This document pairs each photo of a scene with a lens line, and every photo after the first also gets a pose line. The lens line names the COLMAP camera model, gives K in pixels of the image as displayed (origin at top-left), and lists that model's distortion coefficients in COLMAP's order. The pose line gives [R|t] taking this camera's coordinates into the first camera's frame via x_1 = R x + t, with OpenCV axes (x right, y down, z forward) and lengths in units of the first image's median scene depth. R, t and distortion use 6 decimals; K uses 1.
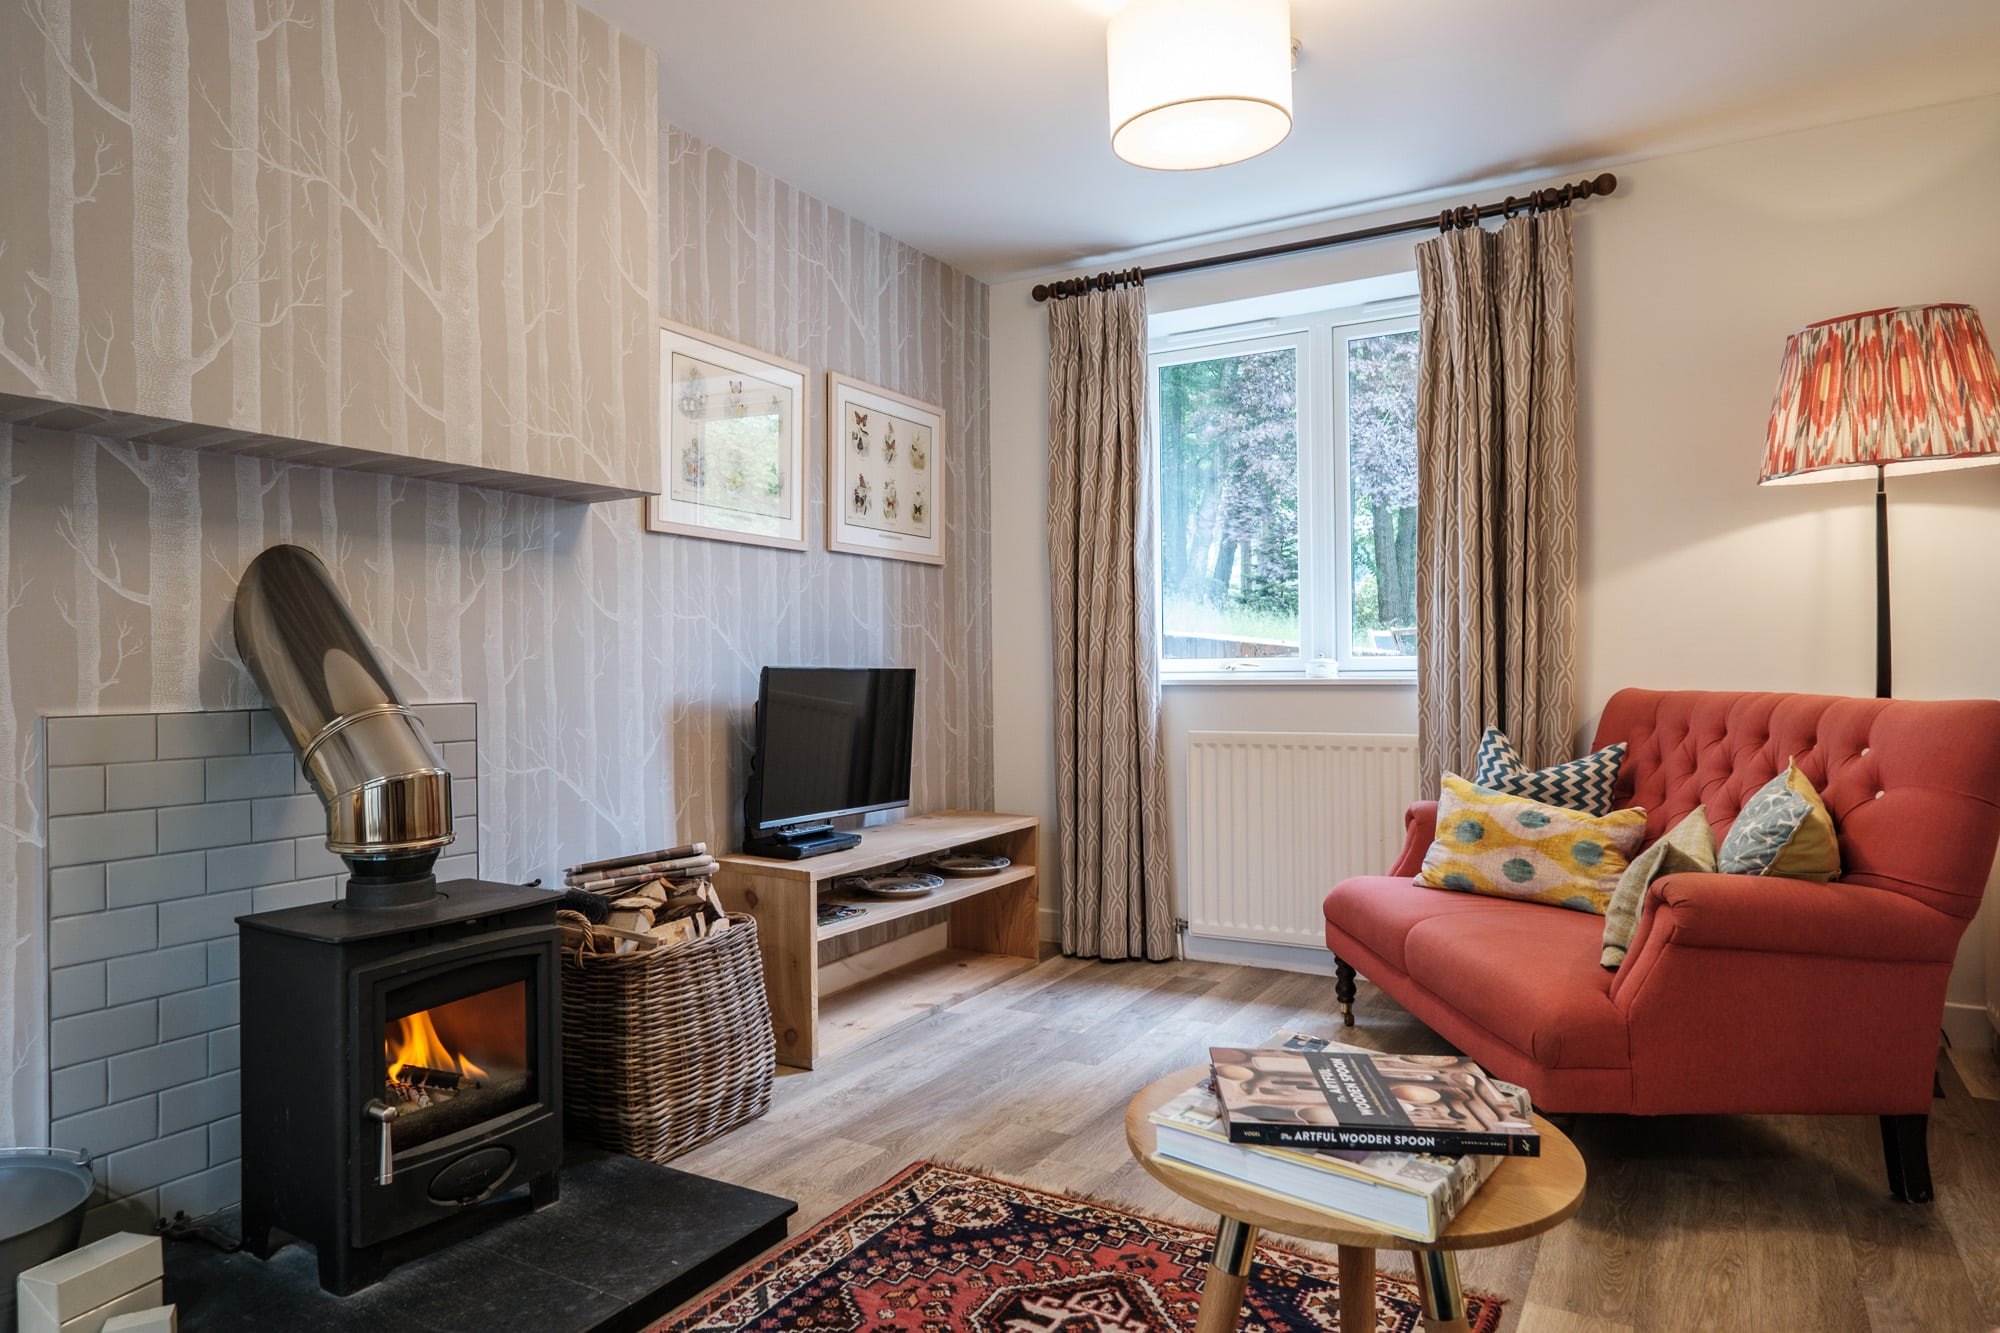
lens RADIAL K [[1277.9, 0, 982.4], [0, 1277.9, 670.8], [0, 0, 1]] dist [0.002623, 0.006023]
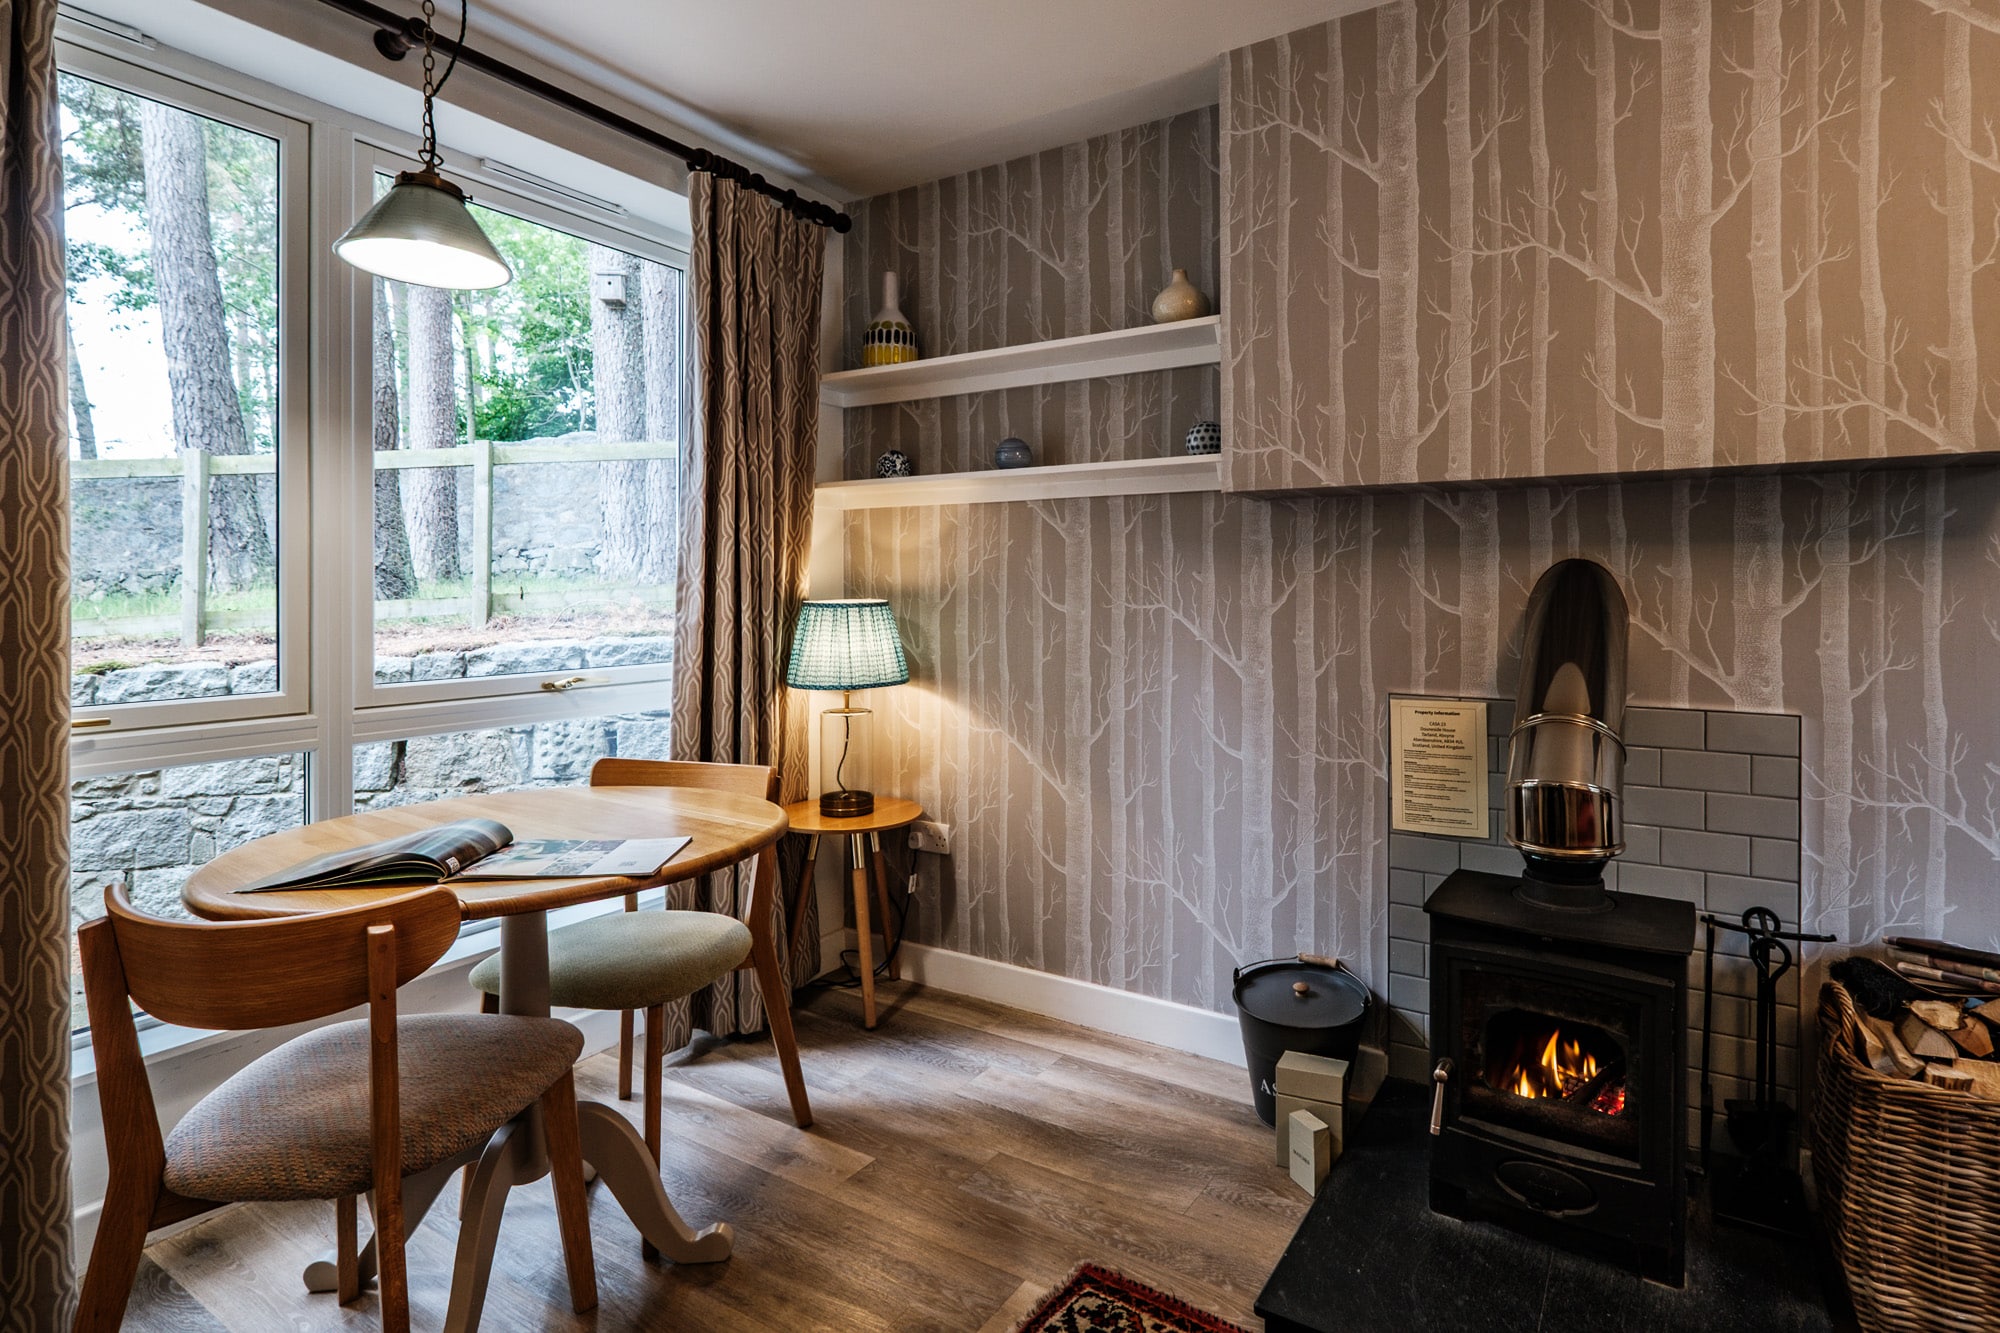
lens RADIAL K [[976.6, 0, 1005.4], [0, 976.6, 591.7], [0, 0, 1]] dist [-0.002326, 0.000310]
pose [[-0.028887, 0.006014, -0.999565, 0.350339], [0.003760, 0.999975, 0.005908, -0.078516], [0.999576, -0.003588, -0.028909, 0.533489]]
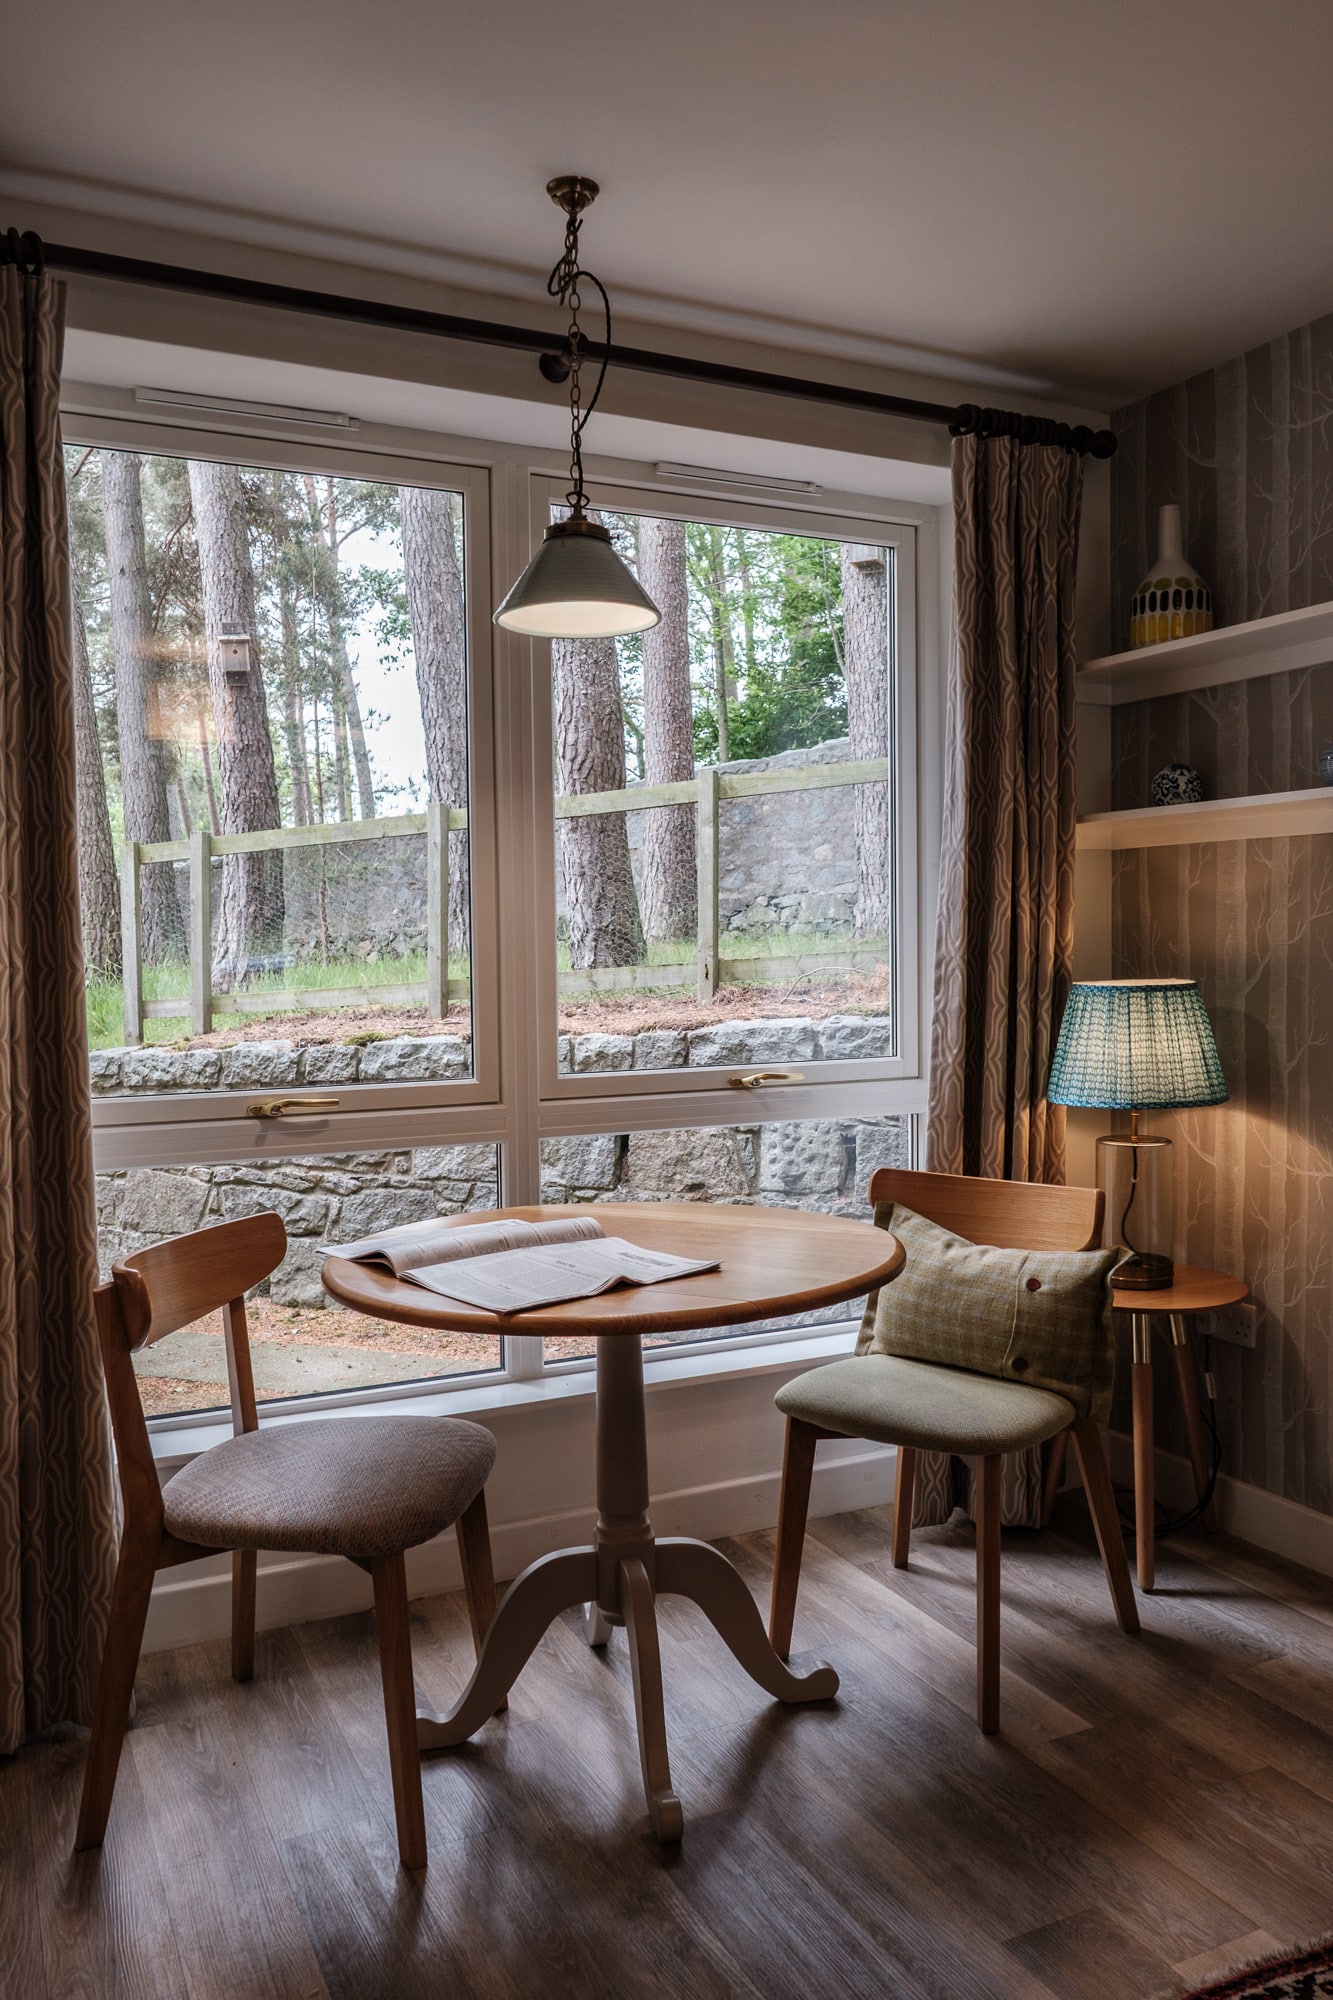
lens RADIAL K [[1479.6, 0, 666.5], [0, 1479.6, 1000.0], [0, 0, 1]] dist [-0.000366, 0.004006]
pose [[-0.564482, 0.049251, -0.823975, 0.453538], [0.018833, 0.998727, 0.046794, -0.112878], [0.825230, 0.010896, -0.564691, 0.725913]]
